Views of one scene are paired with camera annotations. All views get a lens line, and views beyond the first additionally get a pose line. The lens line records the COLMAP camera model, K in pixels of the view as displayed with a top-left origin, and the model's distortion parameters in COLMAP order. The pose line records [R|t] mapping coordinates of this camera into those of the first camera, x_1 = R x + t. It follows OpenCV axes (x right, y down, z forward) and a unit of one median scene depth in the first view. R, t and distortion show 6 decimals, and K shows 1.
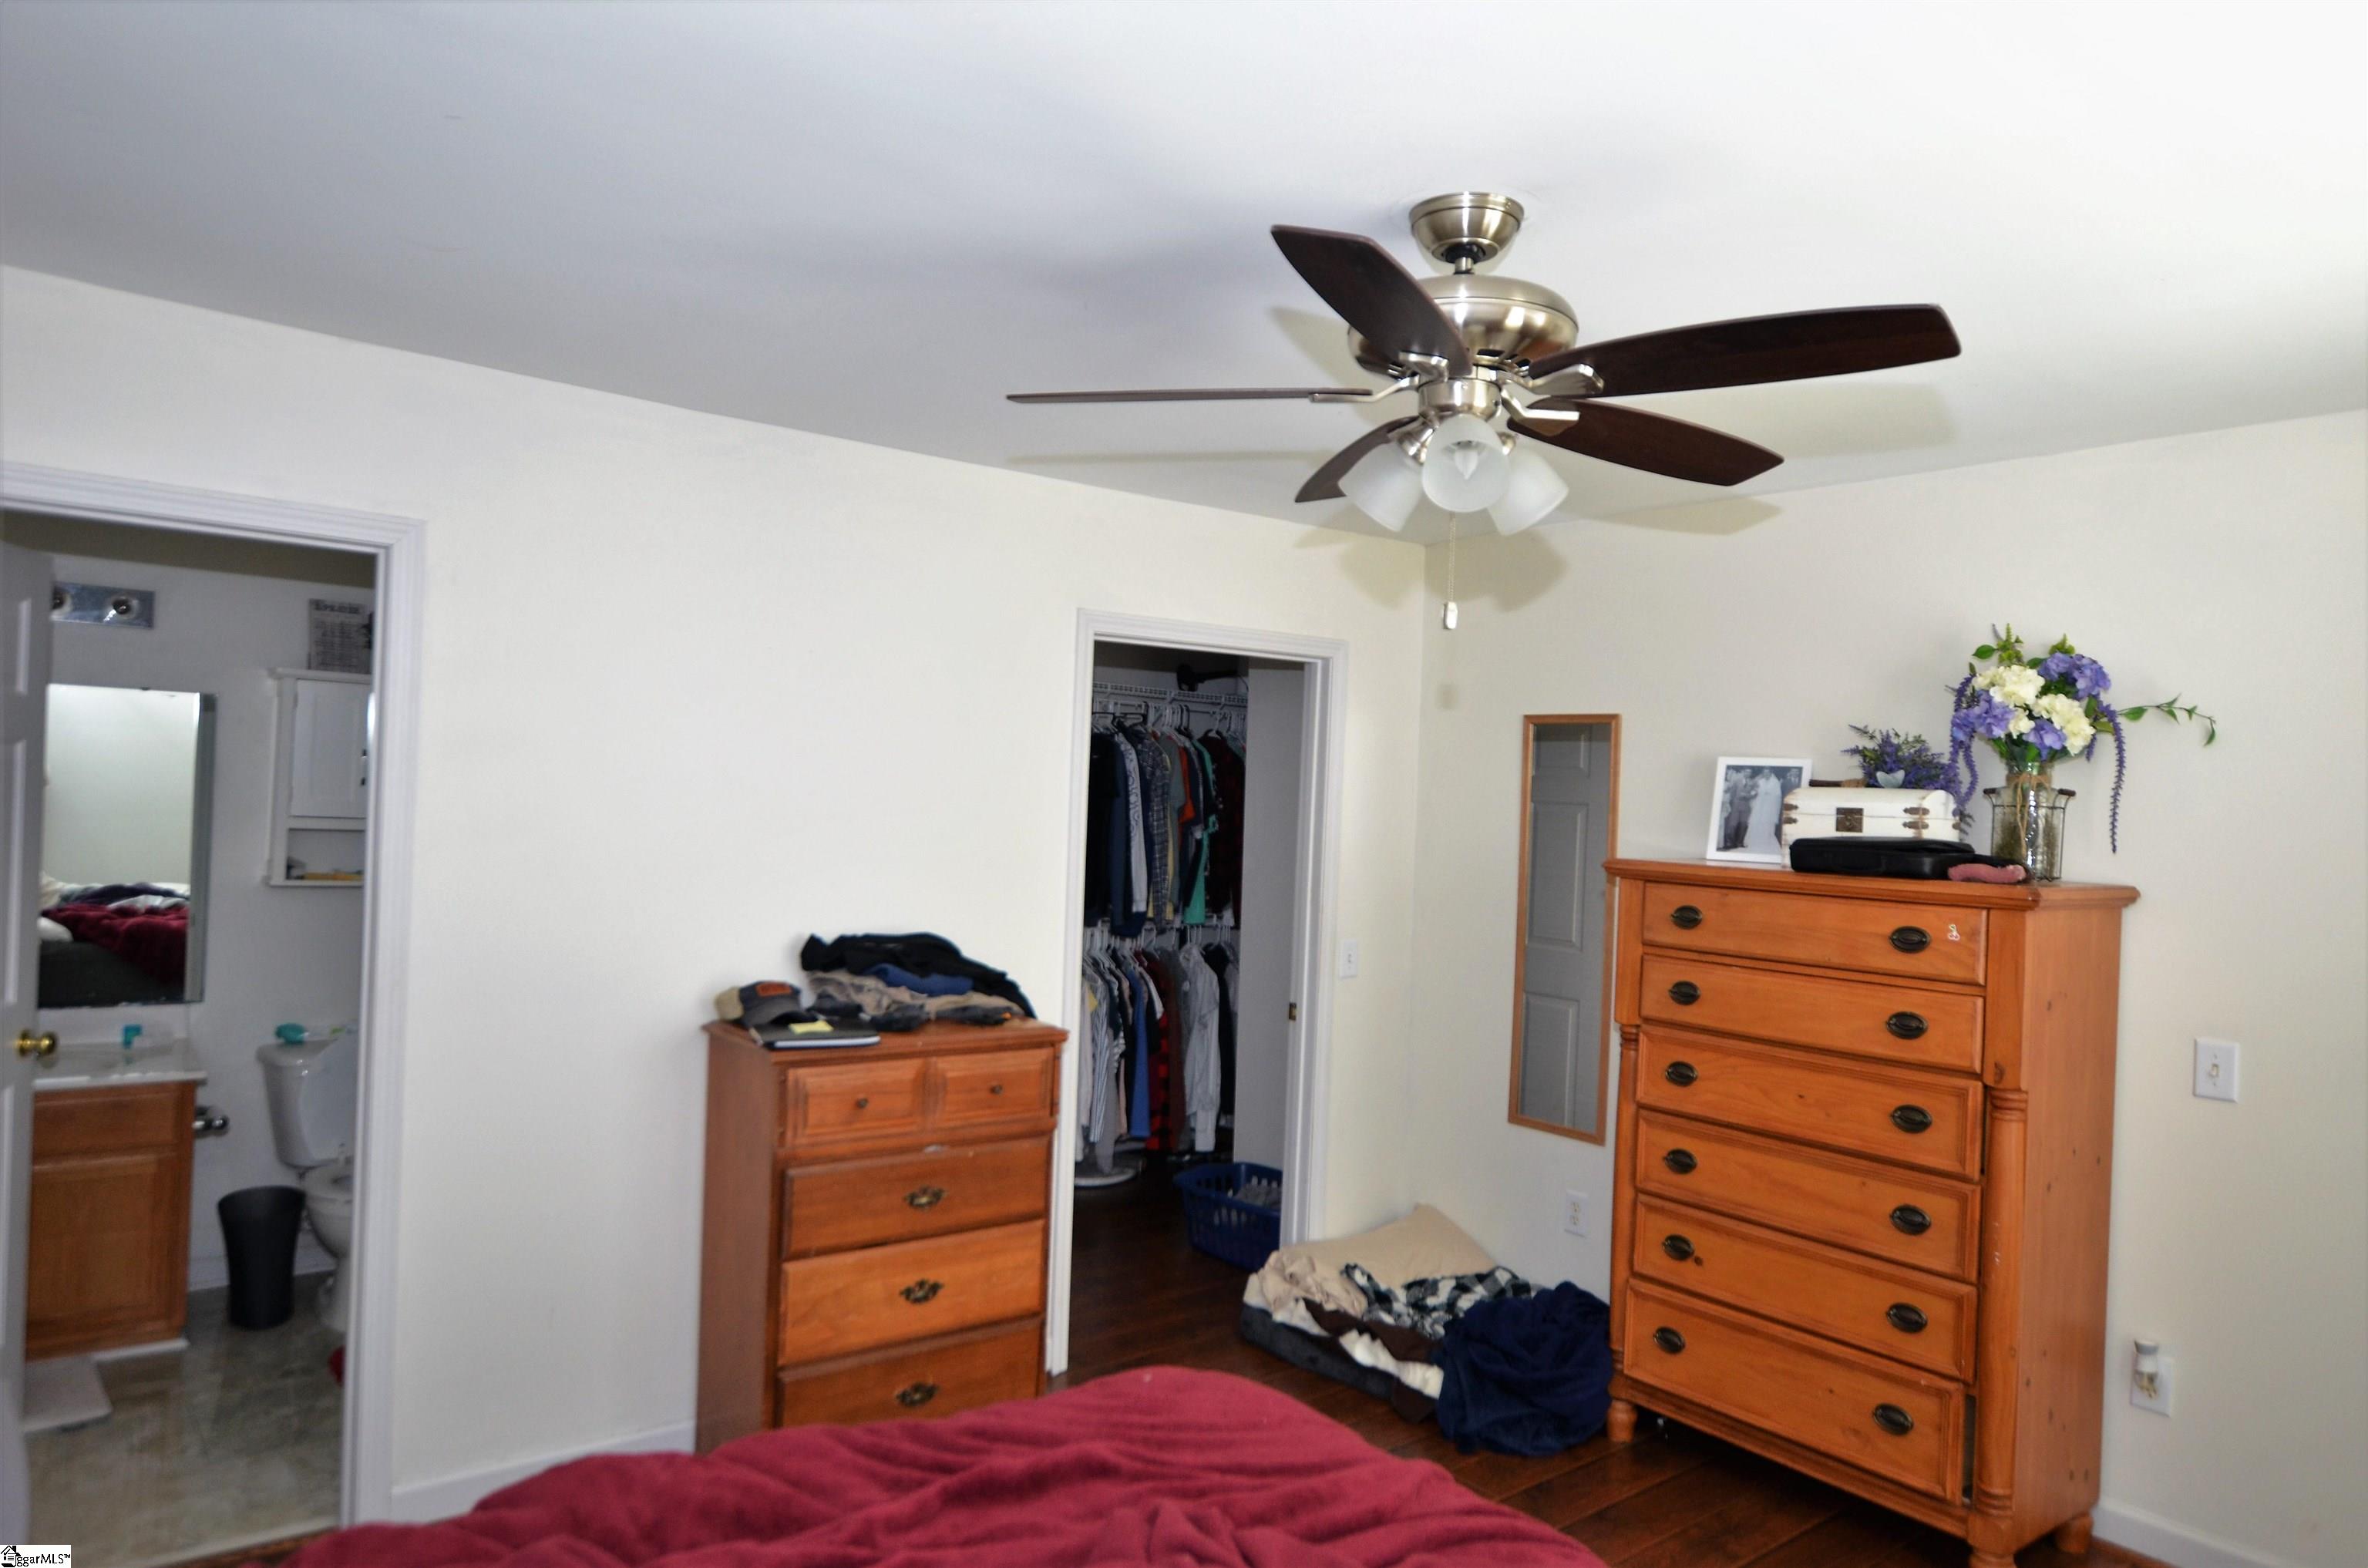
lens RADIAL K [[1476.3, 0, 1187.3], [0, 1476.3, 784.8], [0, 0, 1]] dist [0.003957, 0.000990]
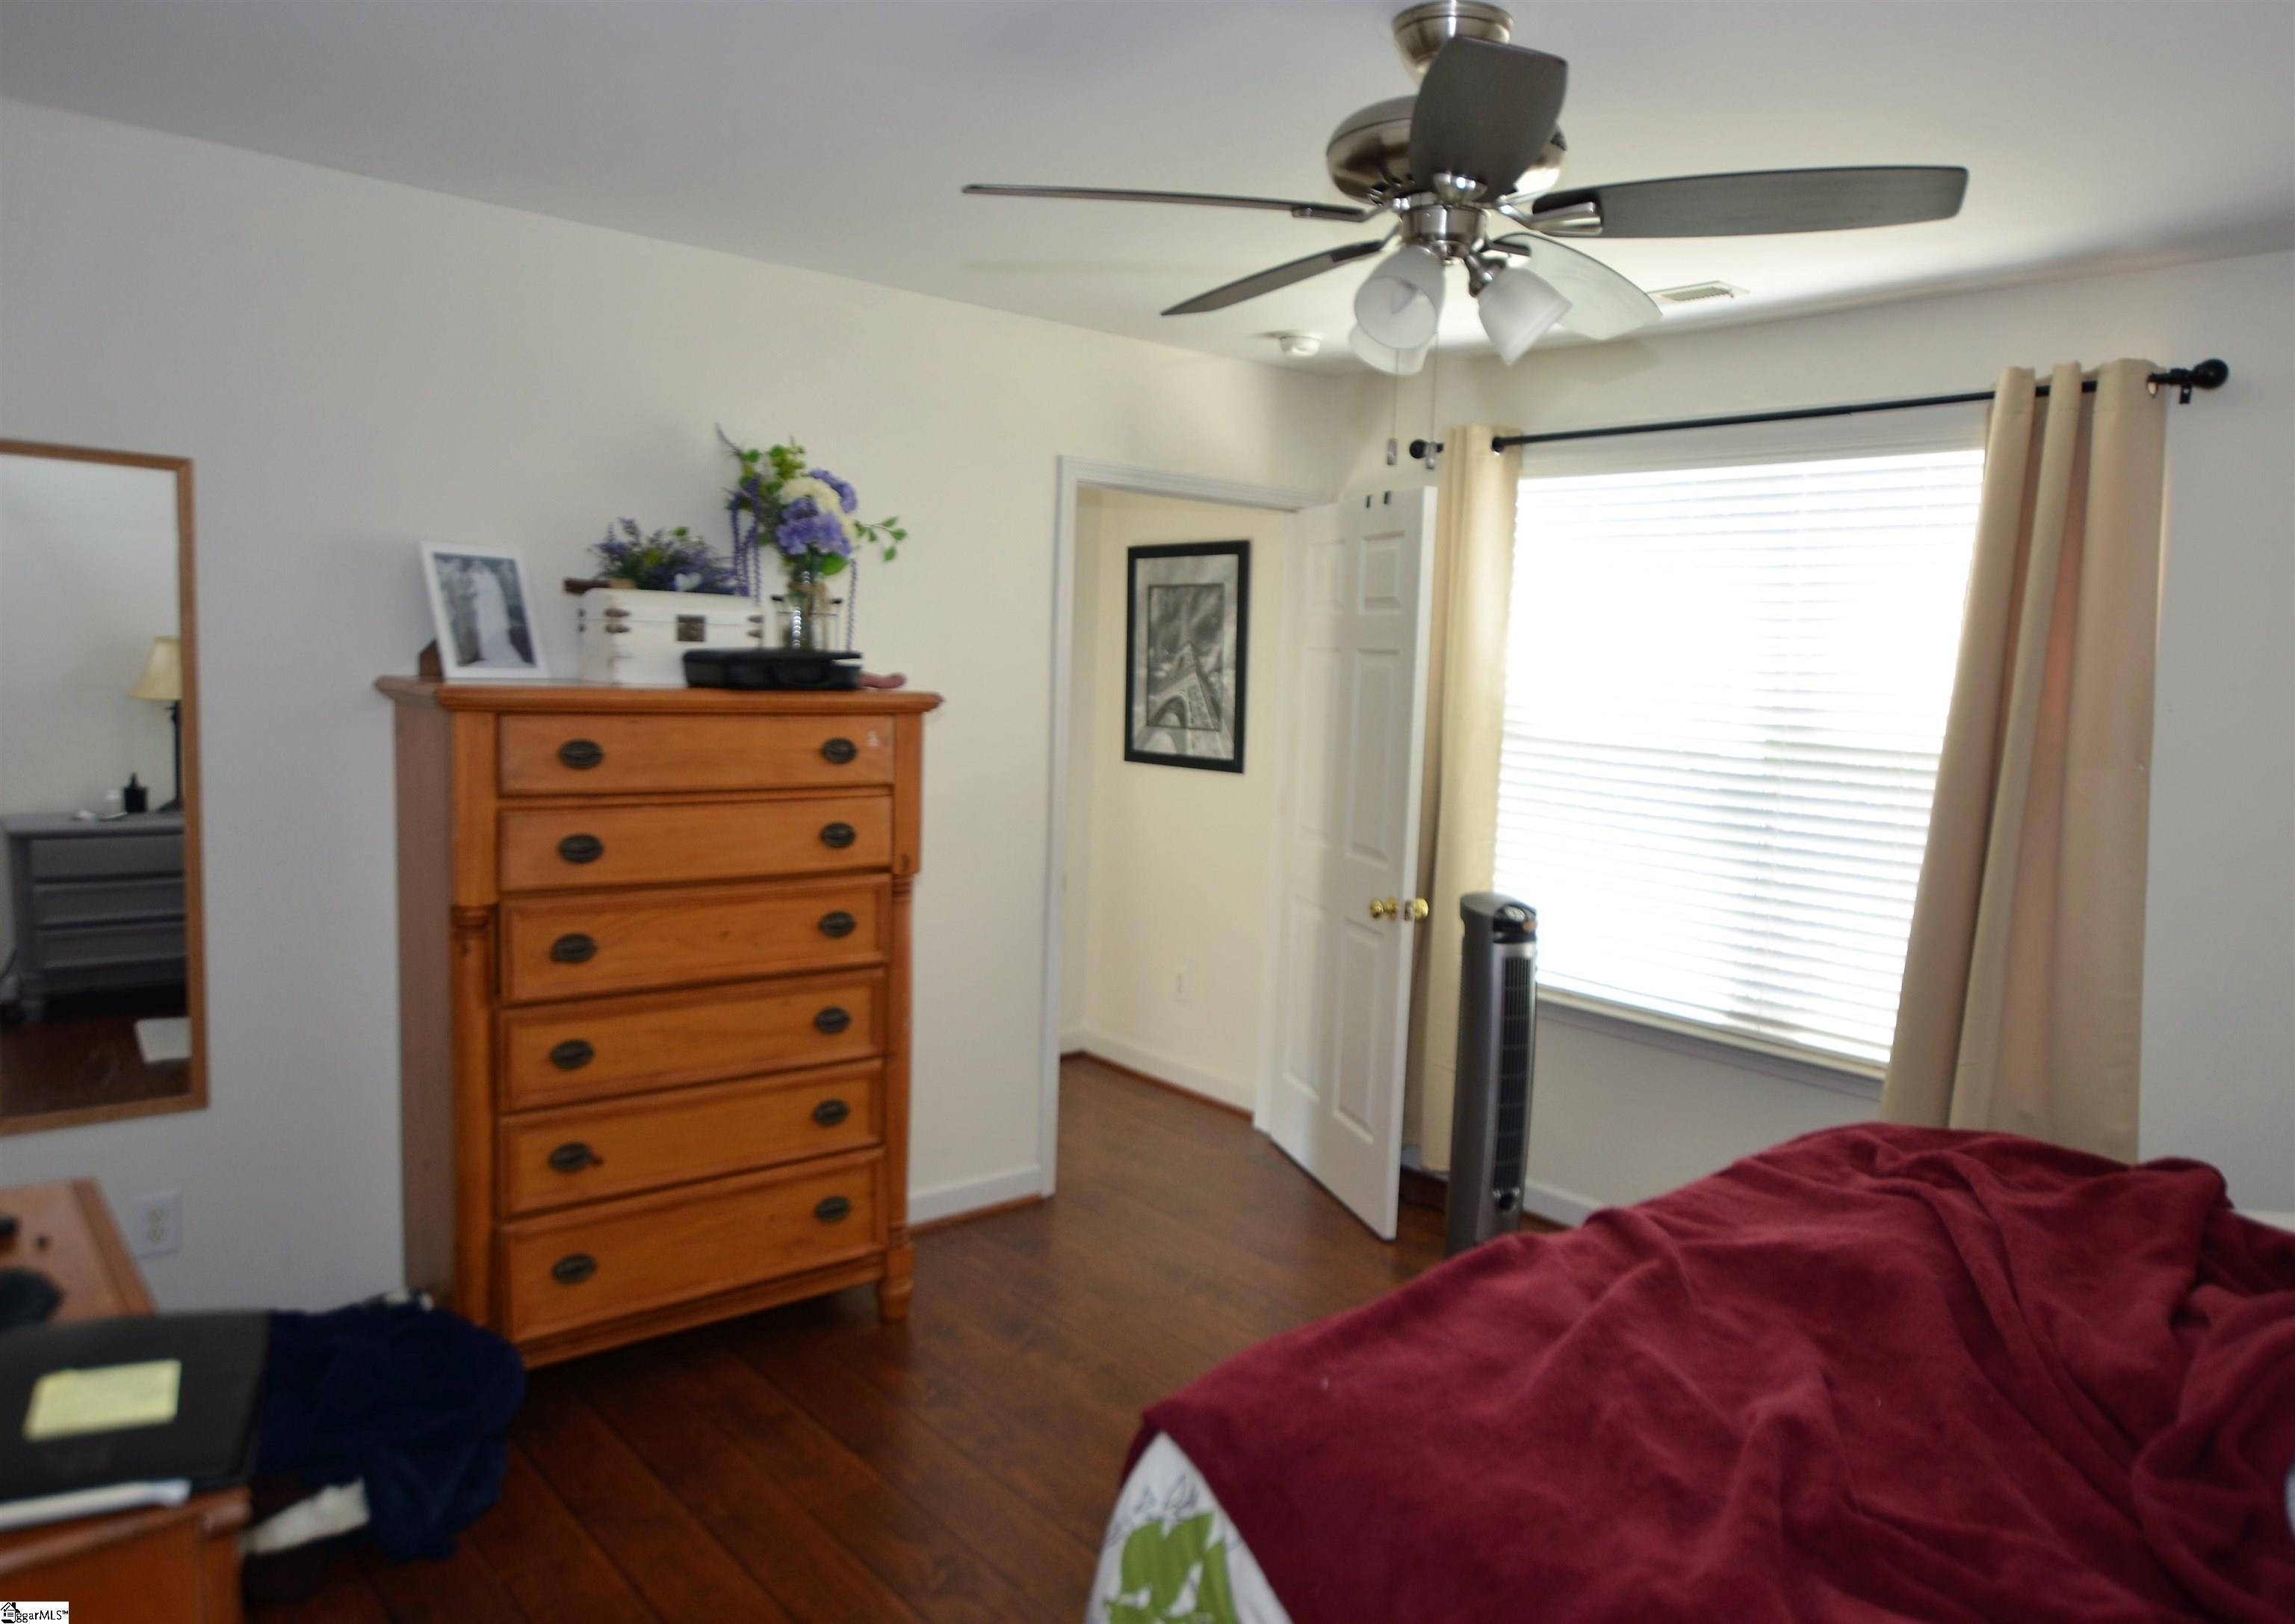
lens RADIAL K [[1607.8, 0, 1150.9], [0, 1607.8, 815.6], [0, 0, 1]] dist [-0.007442, -0.000904]
pose [[-0.033630, -0.141376, 0.989385, -0.572314], [-0.044388, 0.989179, 0.139838, -0.013625], [-0.998448, -0.039214, -0.039542, 0.777704]]
